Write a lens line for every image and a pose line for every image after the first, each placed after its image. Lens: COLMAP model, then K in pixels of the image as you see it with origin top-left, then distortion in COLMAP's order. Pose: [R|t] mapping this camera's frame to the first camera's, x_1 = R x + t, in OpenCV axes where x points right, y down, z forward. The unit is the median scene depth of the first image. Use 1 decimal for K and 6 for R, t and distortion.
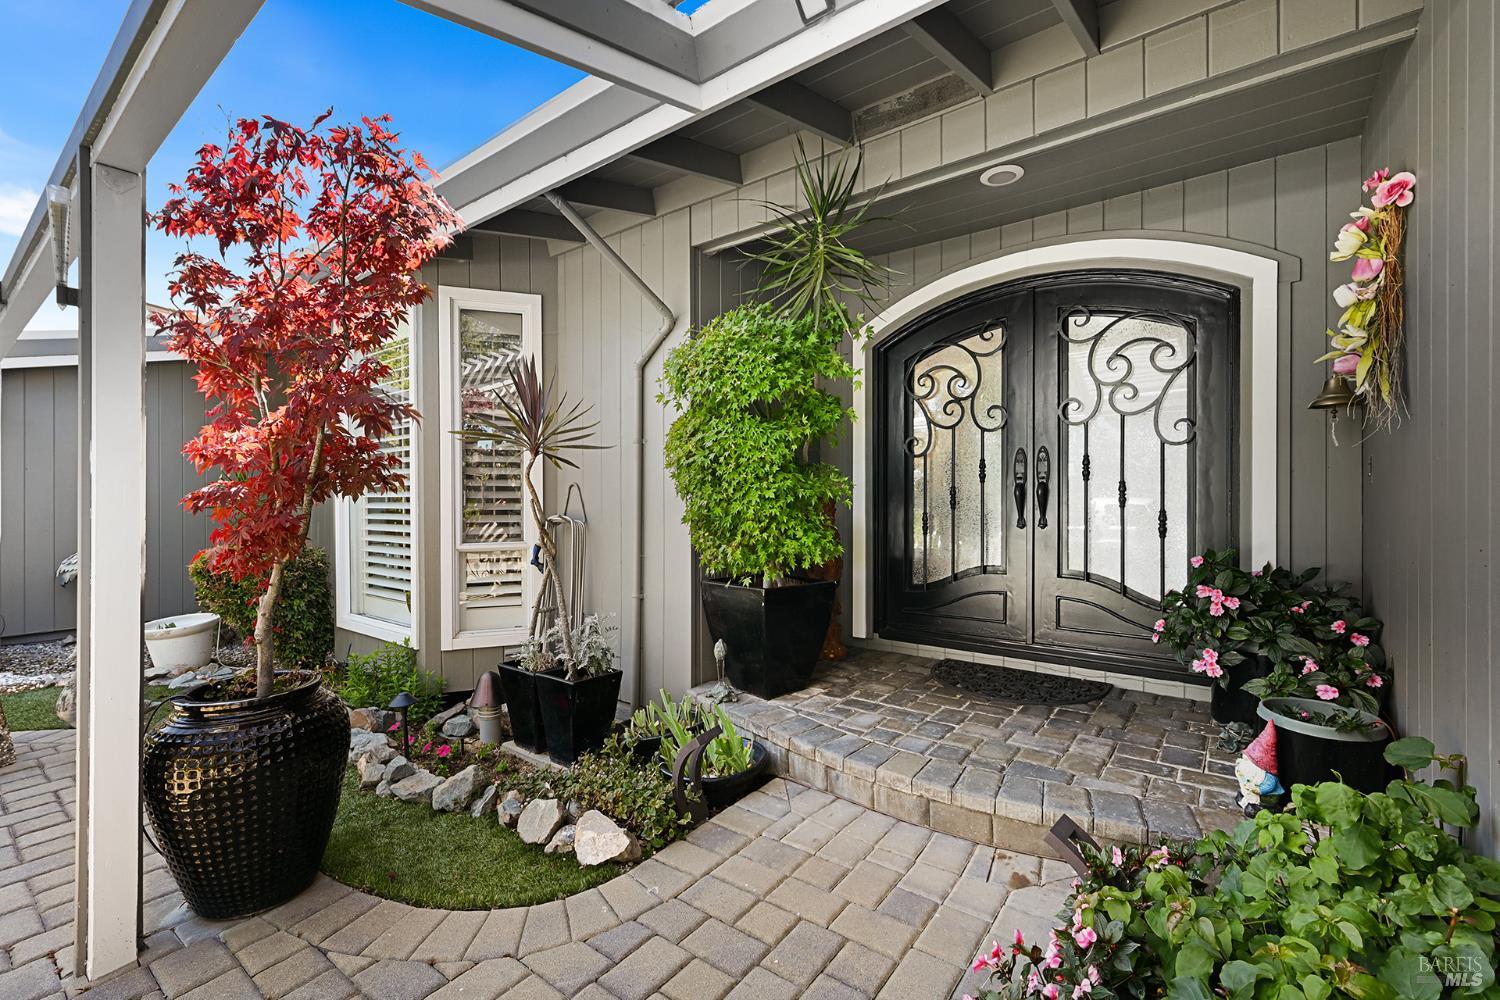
lens RADIAL K [[741.6, 0, 743.2], [0, 741.6, 517.6], [0, 0, 1]] dist [-0.002963, -0.000574]
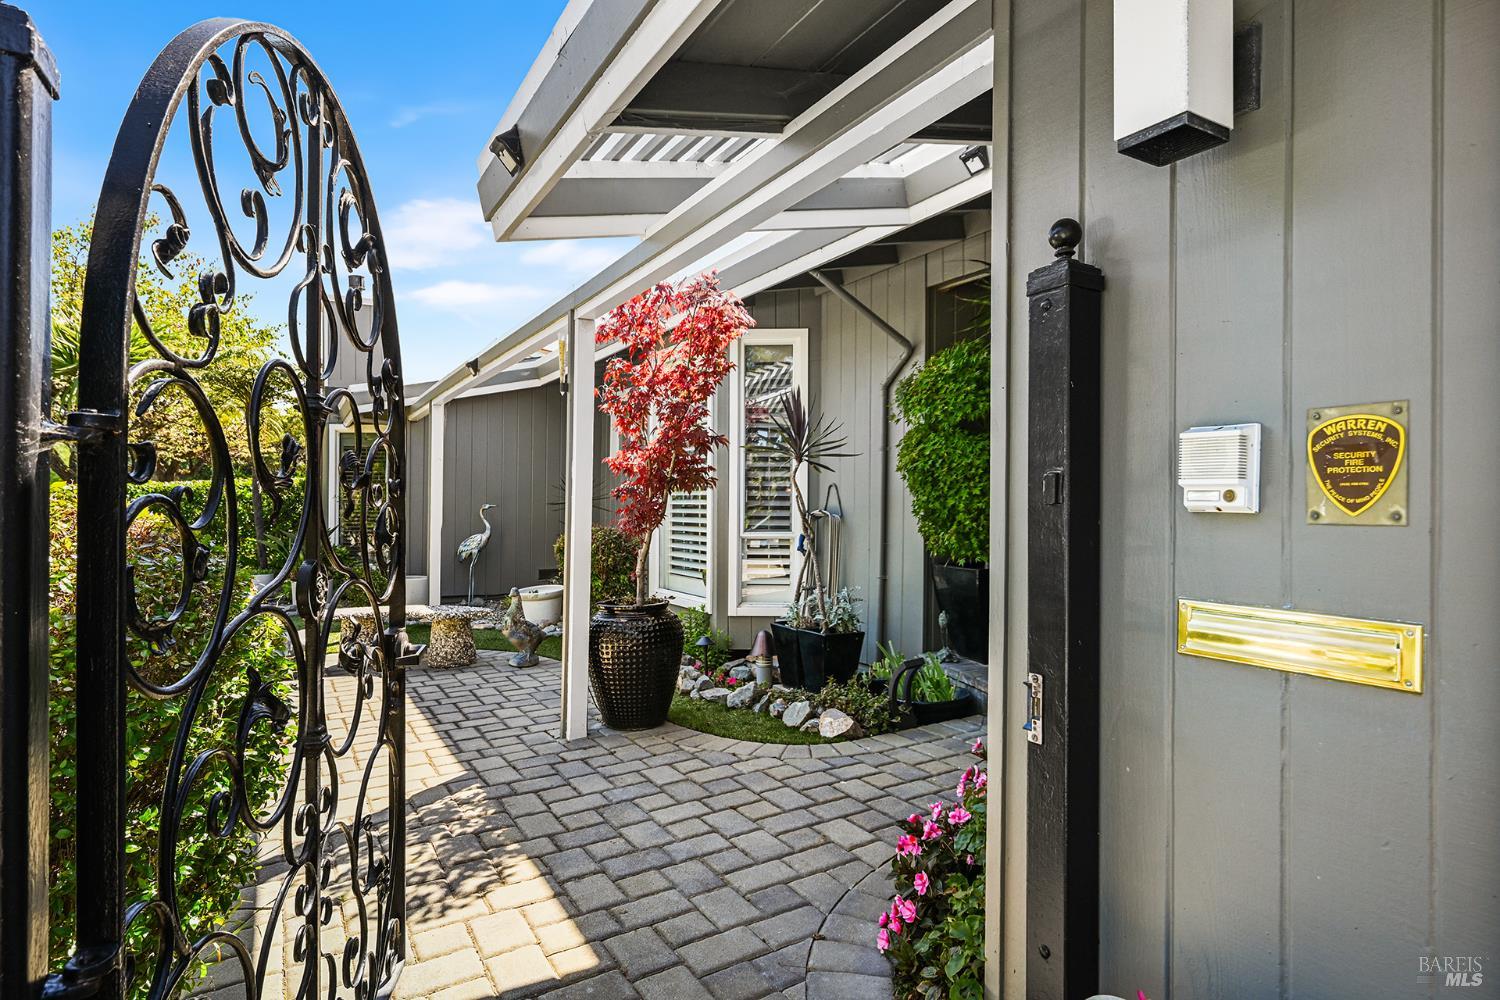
lens RADIAL K [[799.1, 0, 750.0], [0, 799.1, 500.0], [0, 0, 1]] dist [-0.000484, -0.000081]
pose [[0.940633, 0.003851, -0.339405, 0.127675], [-0.013103, 0.999602, -0.024973, 0.020817], [0.339174, 0.027938, 0.940309, -0.390944]]
